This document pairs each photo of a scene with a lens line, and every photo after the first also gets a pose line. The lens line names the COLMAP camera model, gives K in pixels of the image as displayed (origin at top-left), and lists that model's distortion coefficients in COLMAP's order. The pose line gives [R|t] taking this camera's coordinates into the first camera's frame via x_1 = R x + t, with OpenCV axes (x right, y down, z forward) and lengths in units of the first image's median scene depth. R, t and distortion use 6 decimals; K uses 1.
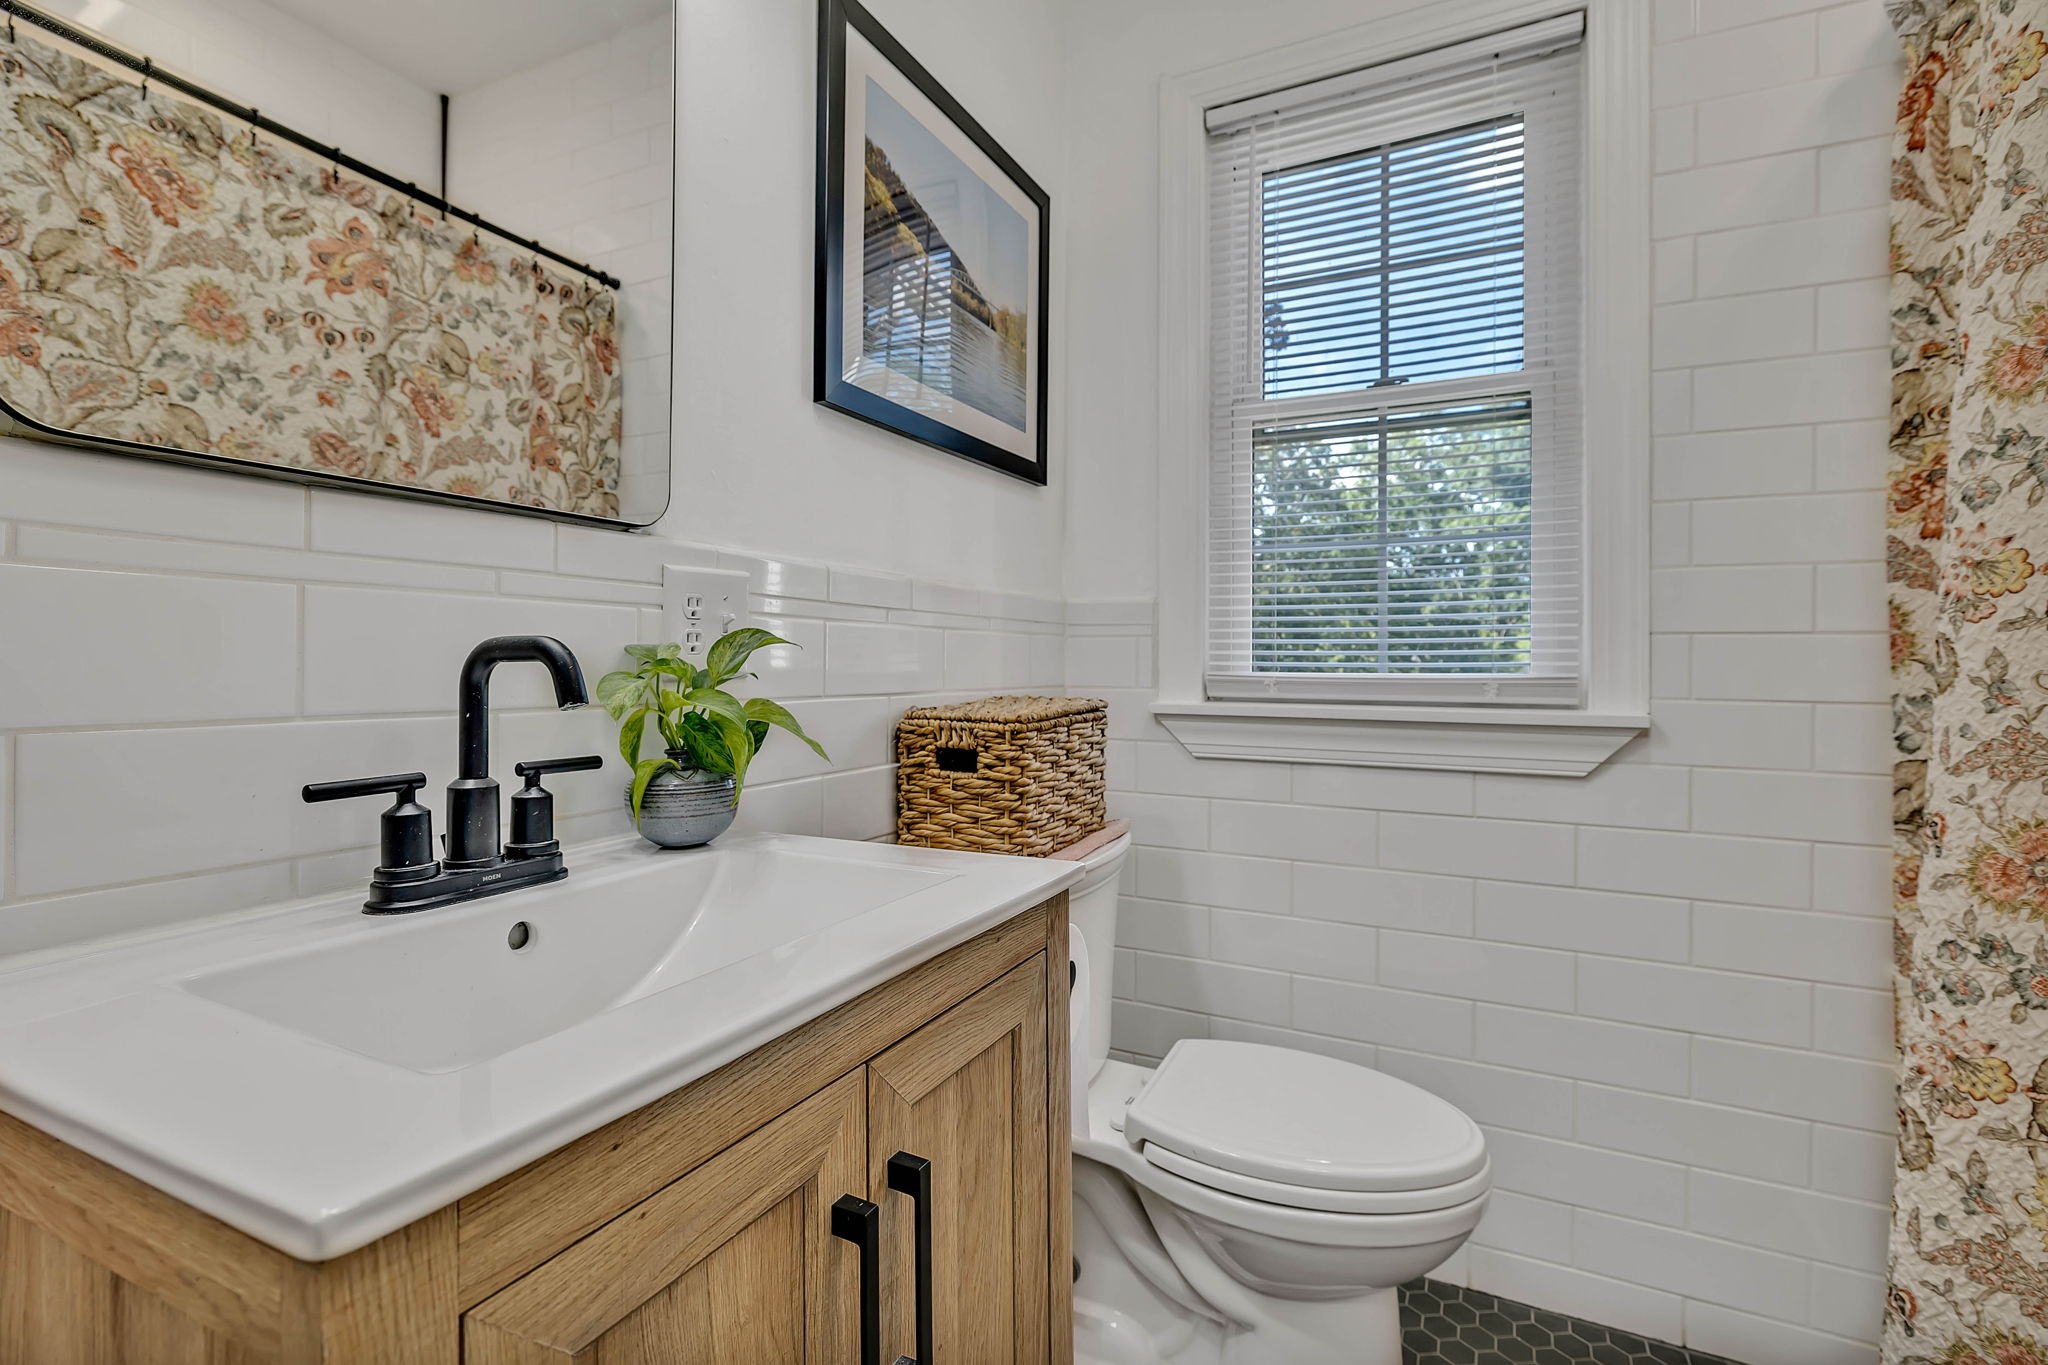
lens RADIAL K [[946.7, 0, 1026.1], [0, 946.7, 664.5], [0, 0, 1]] dist [-0.002172, -0.000656]
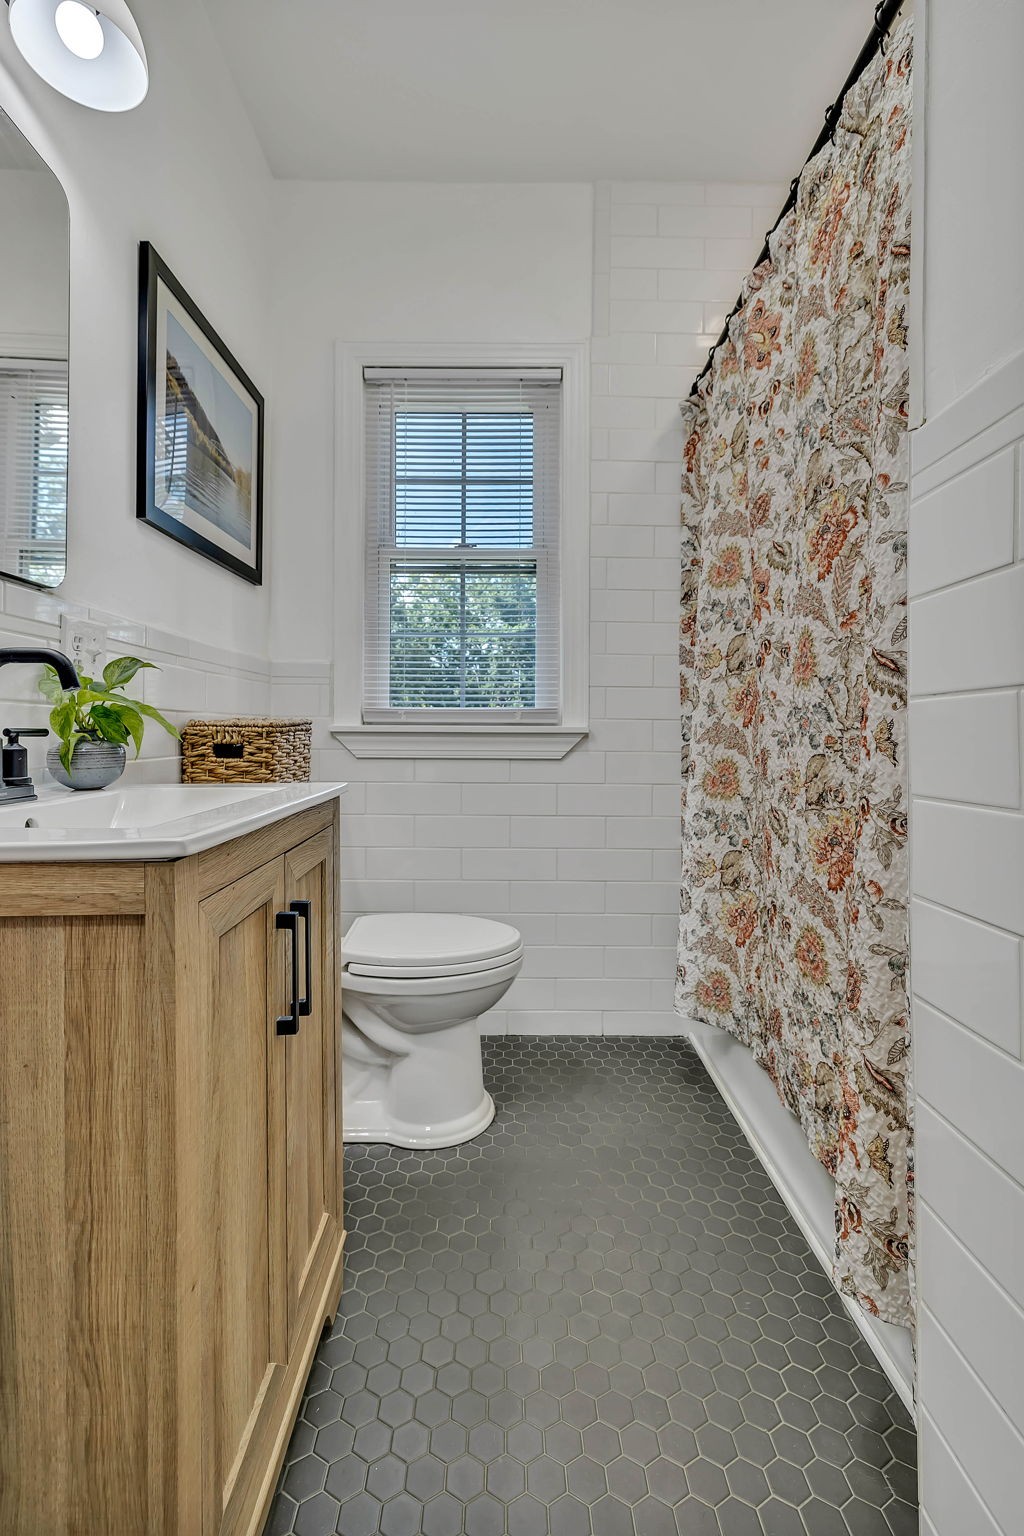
lens RADIAL K [[710.1, 0, 495.3], [0, 710.1, 733.3], [0, 0, 1]] dist [-0.002172, -0.000656]
pose [[0.894505, 0.001171, 0.447056, -0.213090], [-0.001821, 0.999998, 0.001024, 0.070933], [-0.447054, -0.001730, 0.894505, -0.290117]]
